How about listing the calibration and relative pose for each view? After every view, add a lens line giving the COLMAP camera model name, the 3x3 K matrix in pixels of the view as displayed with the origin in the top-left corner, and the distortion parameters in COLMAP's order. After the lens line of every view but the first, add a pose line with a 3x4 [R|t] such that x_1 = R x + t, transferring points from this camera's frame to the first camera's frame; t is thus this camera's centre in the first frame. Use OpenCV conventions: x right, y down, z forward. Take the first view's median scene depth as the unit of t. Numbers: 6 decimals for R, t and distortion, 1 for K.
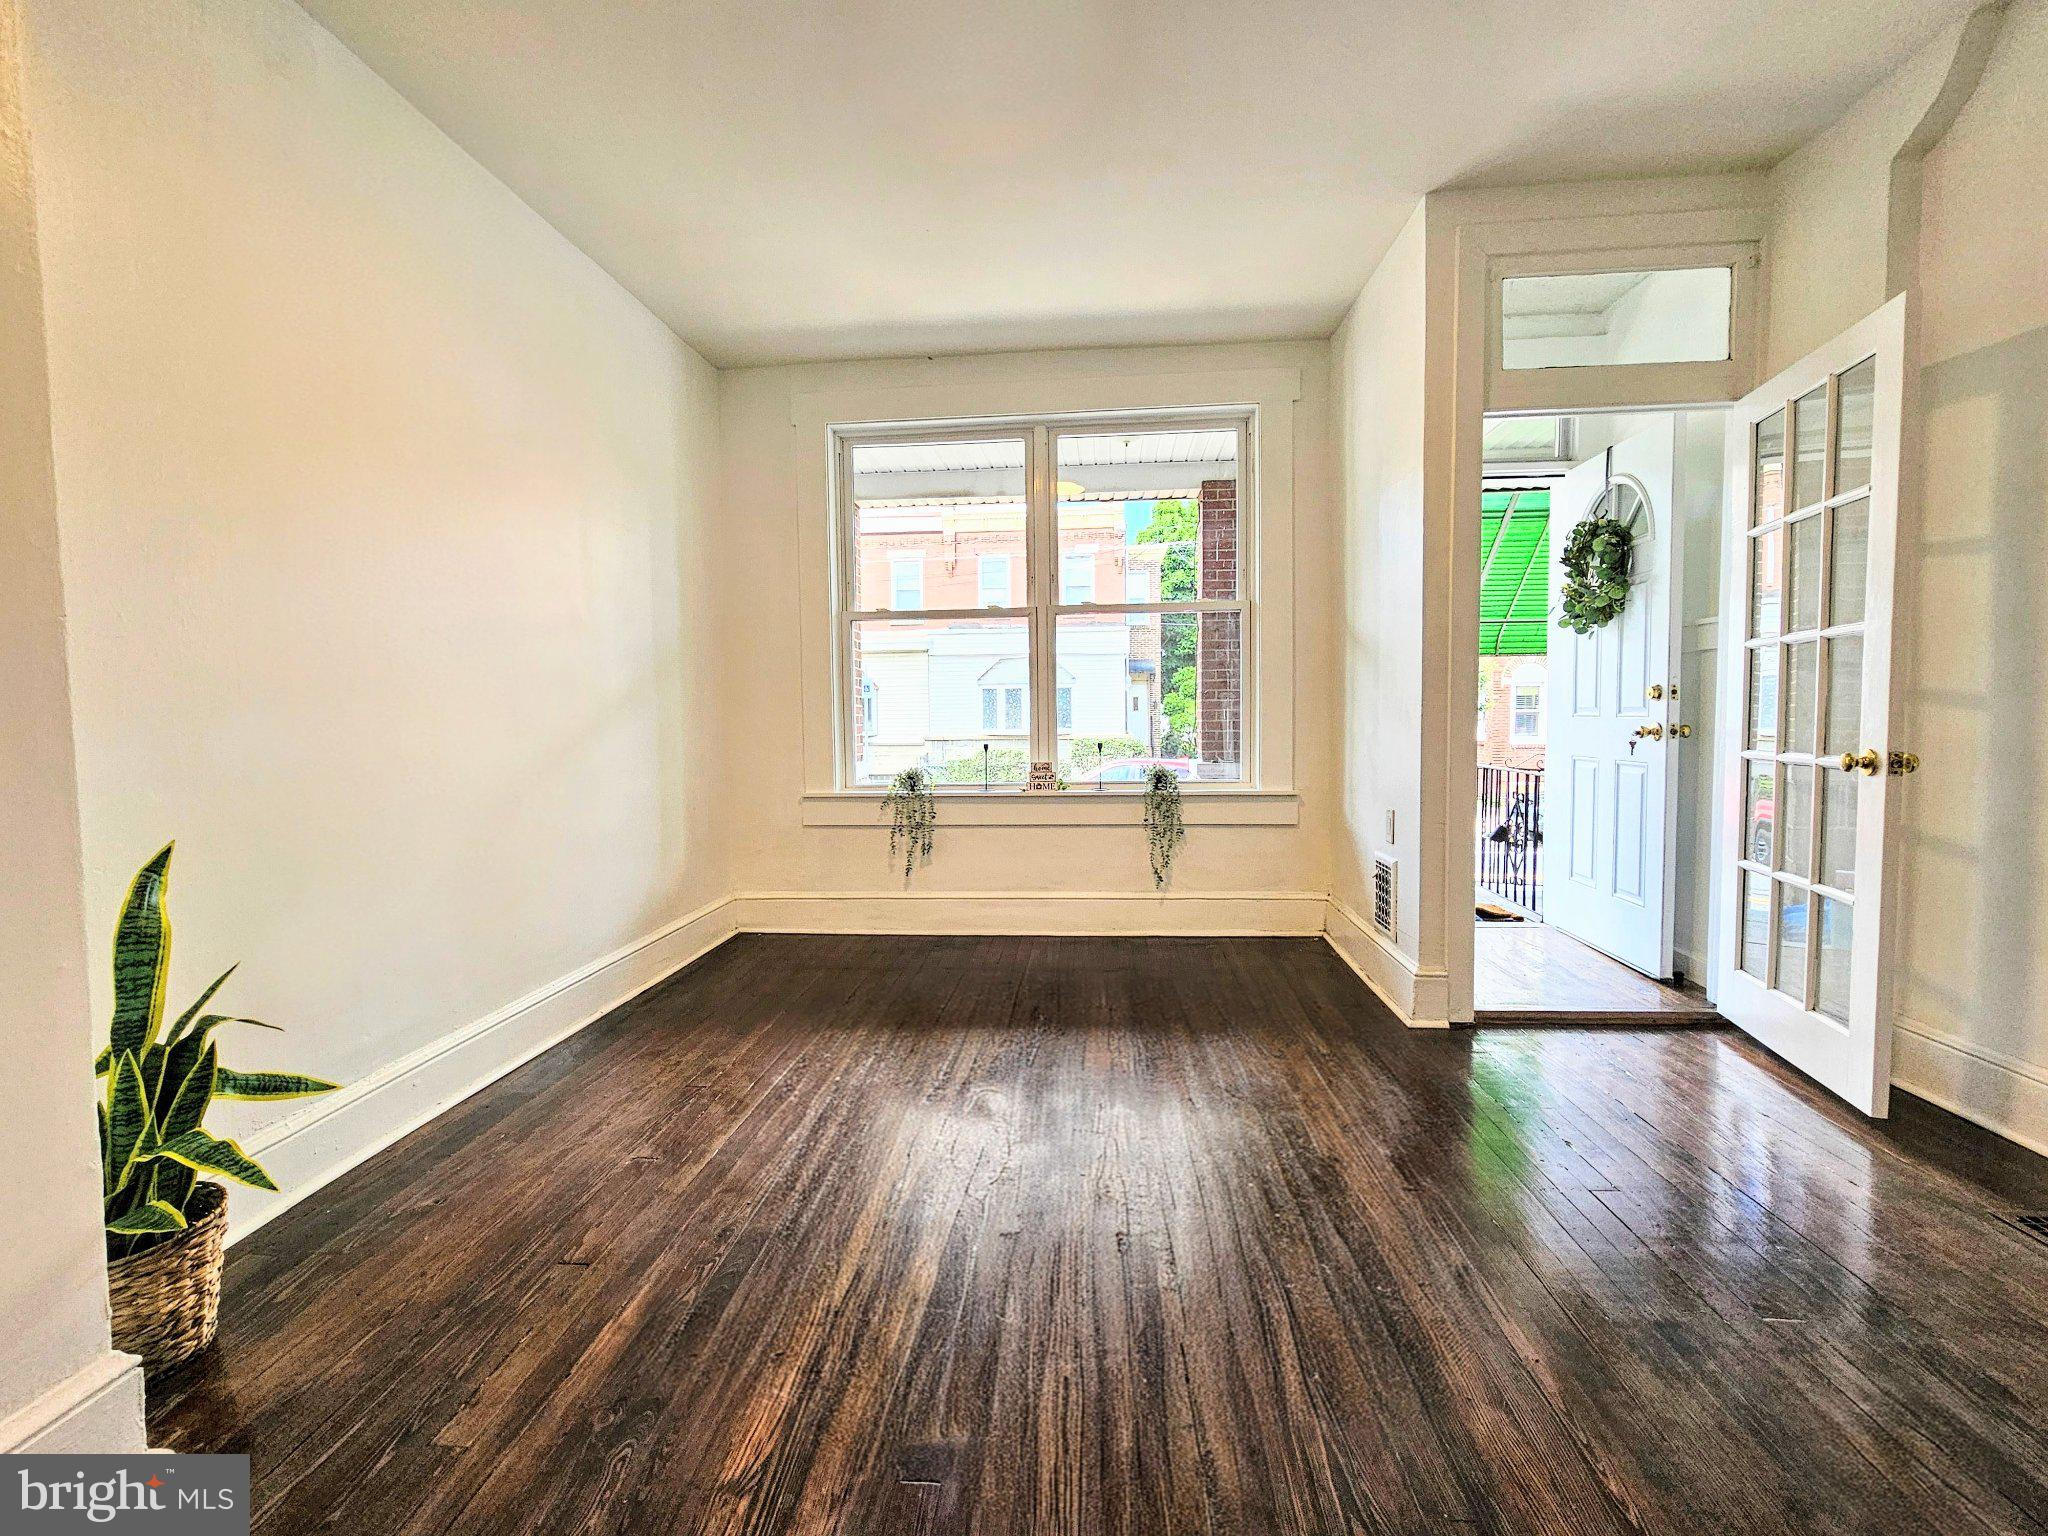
lens RADIAL K [[908.8, 0, 1018.3], [0, 908.8, 766.3], [0, 0, 1]] dist [-0.001049, -0.001368]
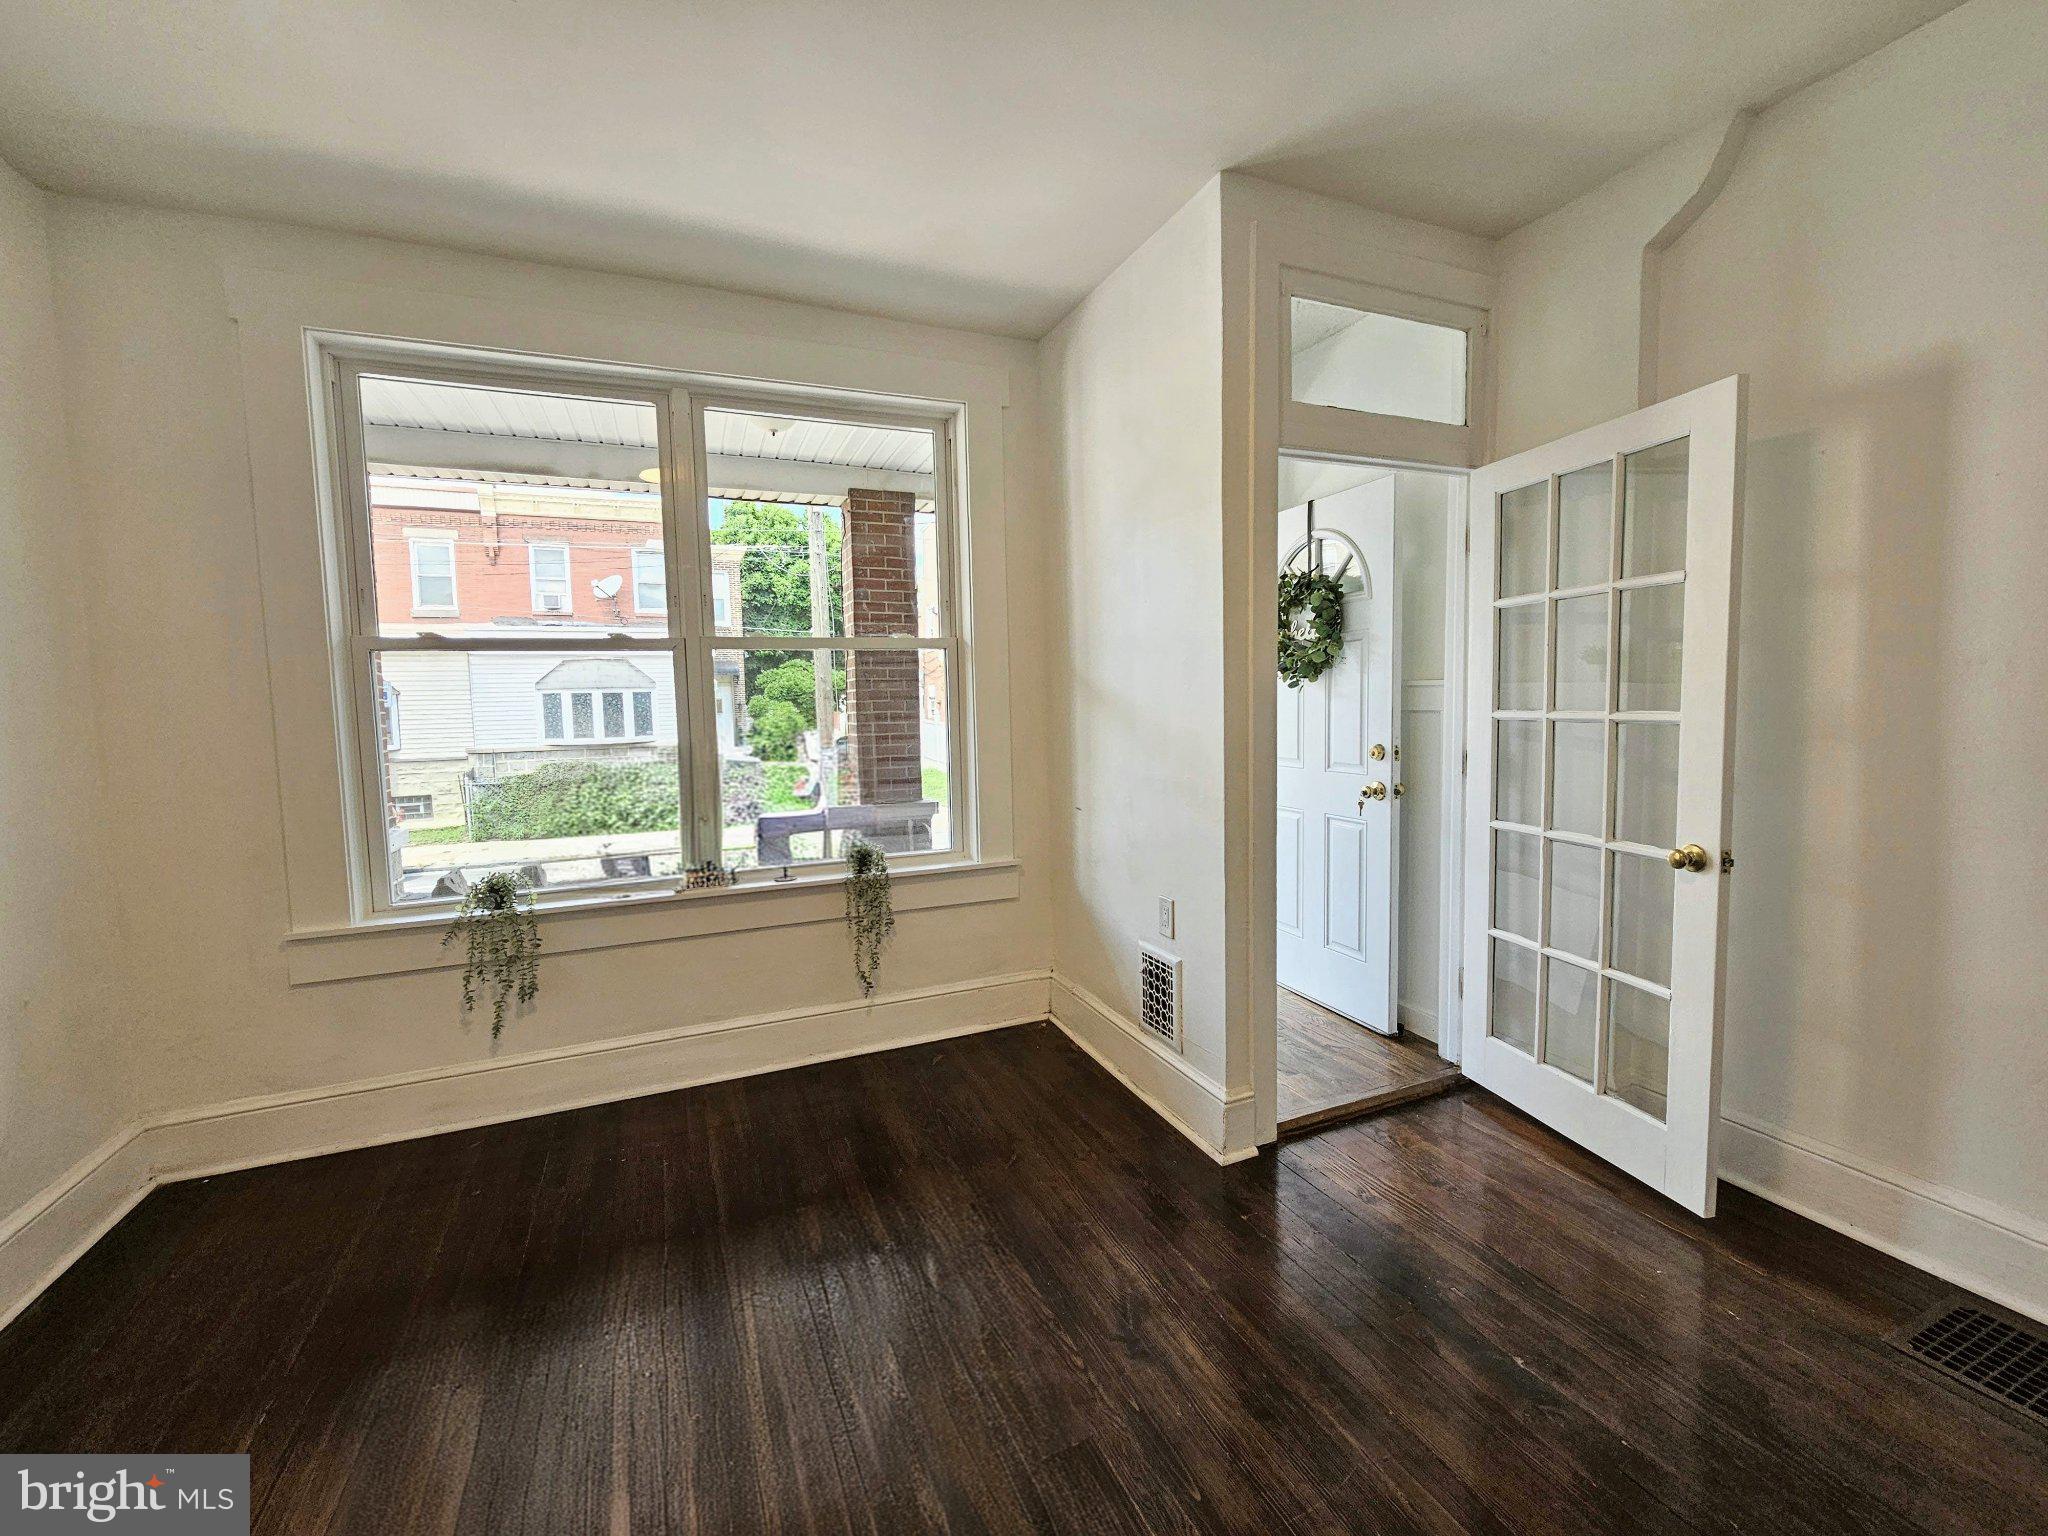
lens RADIAL K [[844.0, 0, 1020.9], [0, 844.0, 764.8], [0, 0, 1]] dist [0.000154, -0.000697]
pose [[0.884687, -0.043492, 0.464152, -0.066884], [0.038501, 0.999054, 0.020230, -0.085606], [-0.464593, -0.000027, 0.885524, 0.302550]]
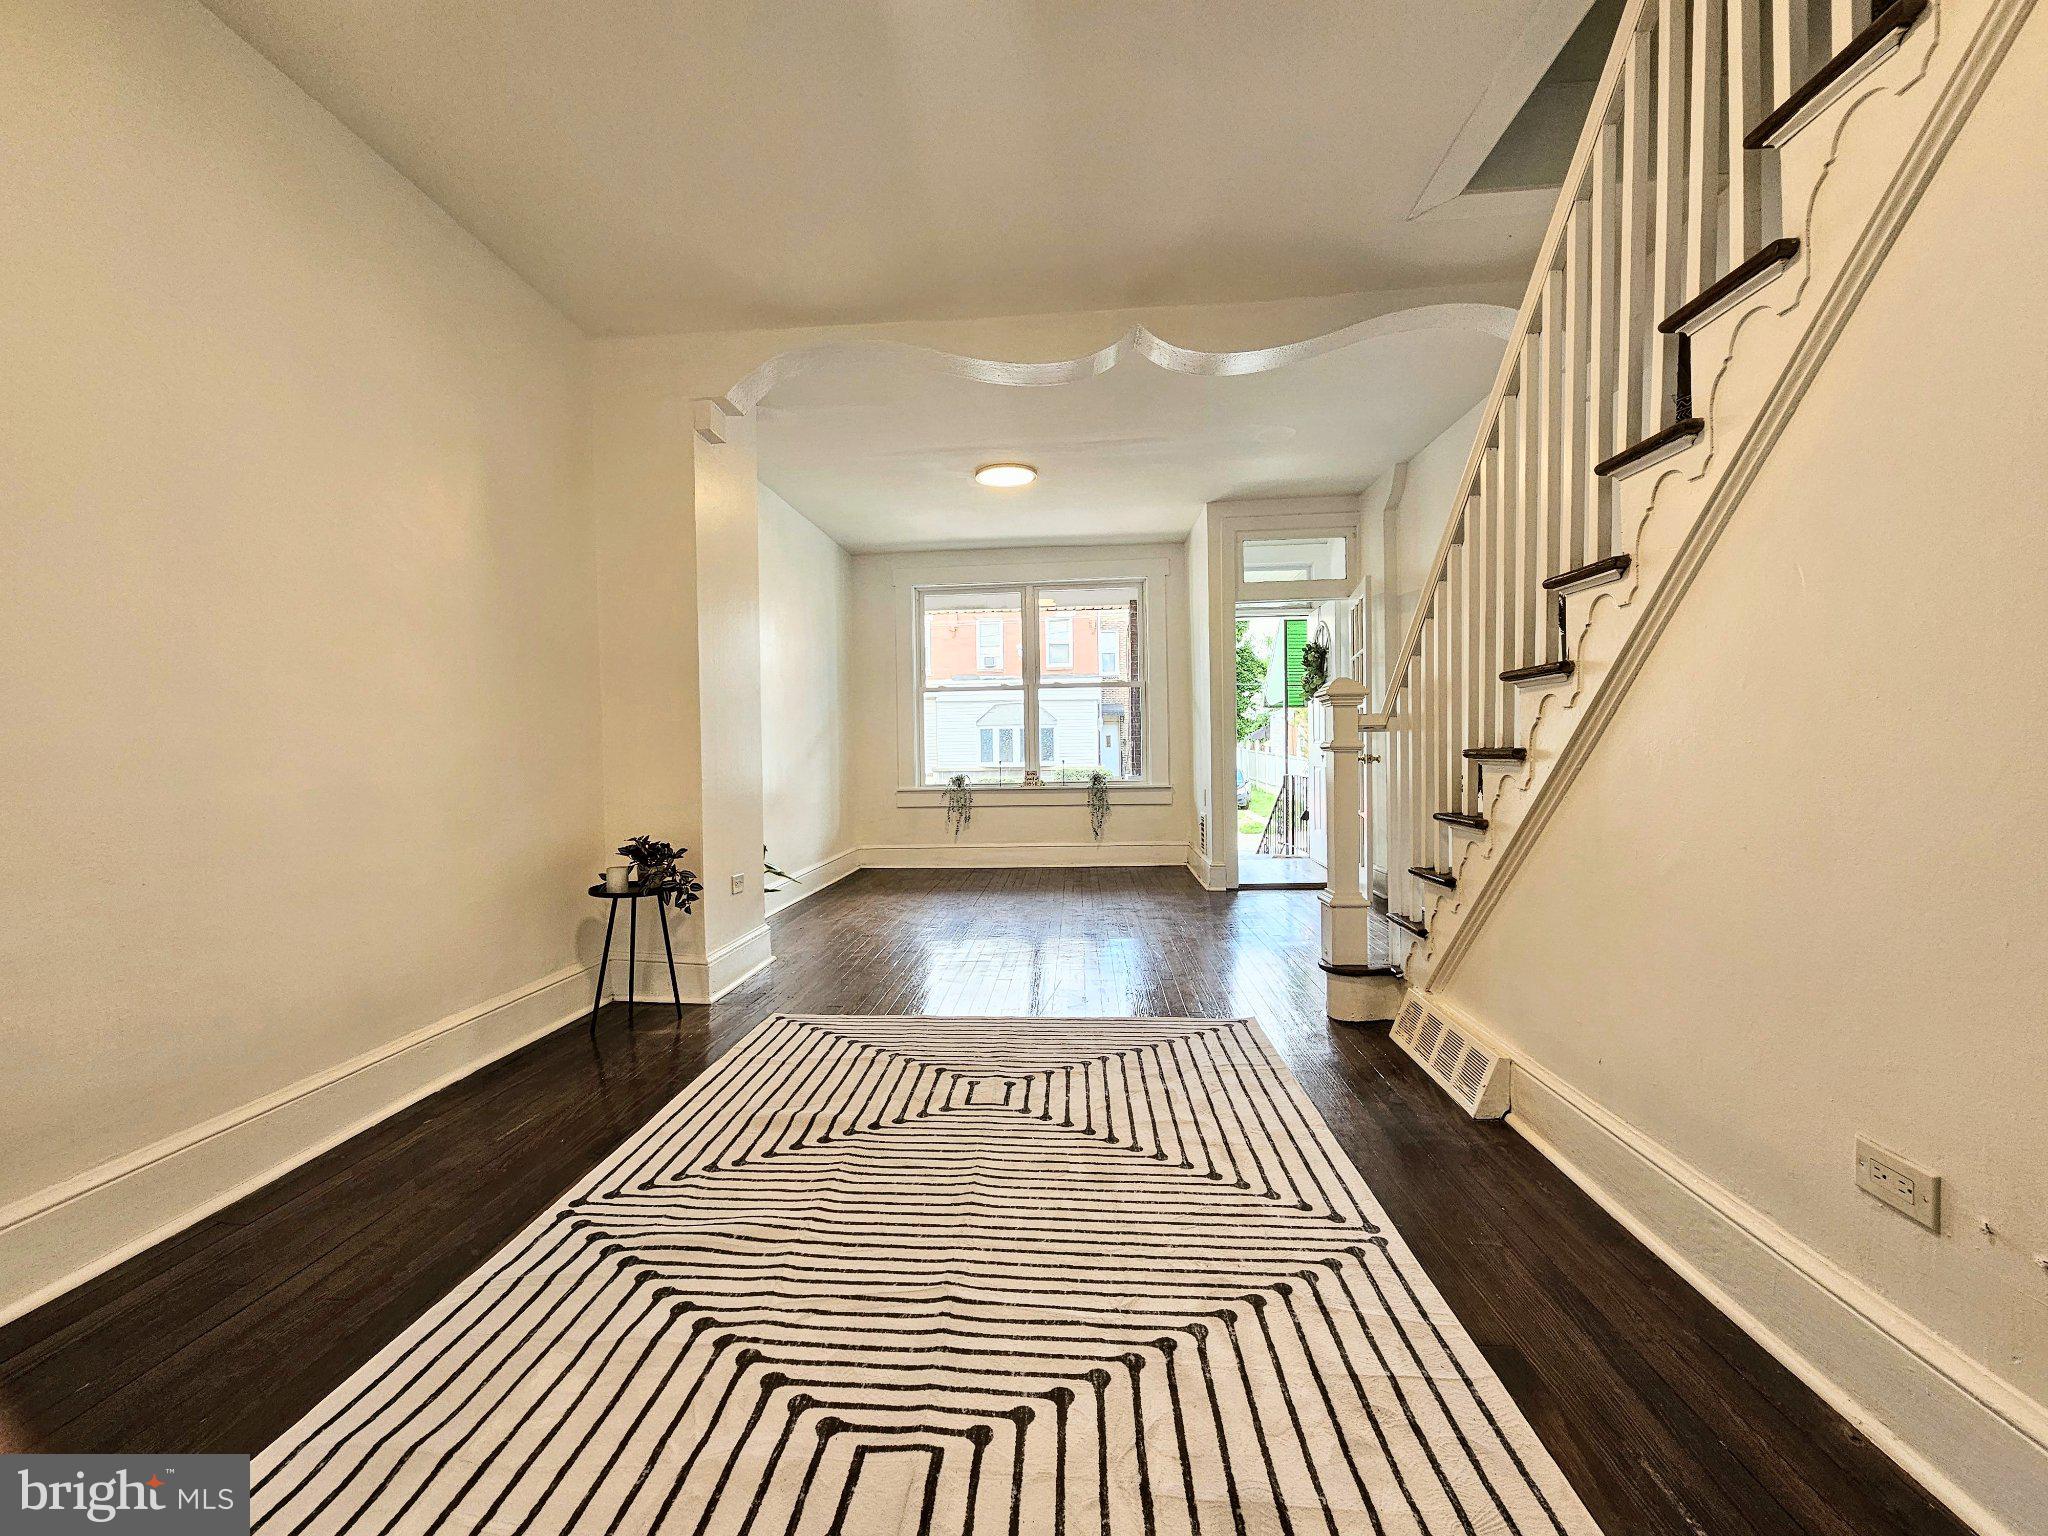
lens RADIAL K [[844.0, 0, 1010.6], [0, 844.0, 766.6], [0, 0, 1]] dist [0.000154, -0.000697]
pose [[0.999984, -0.003434, 0.004586, -0.024925], [0.003615, 0.999185, -0.040209, 0.060315], [-0.004445, 0.040225, 0.999181, -0.743456]]
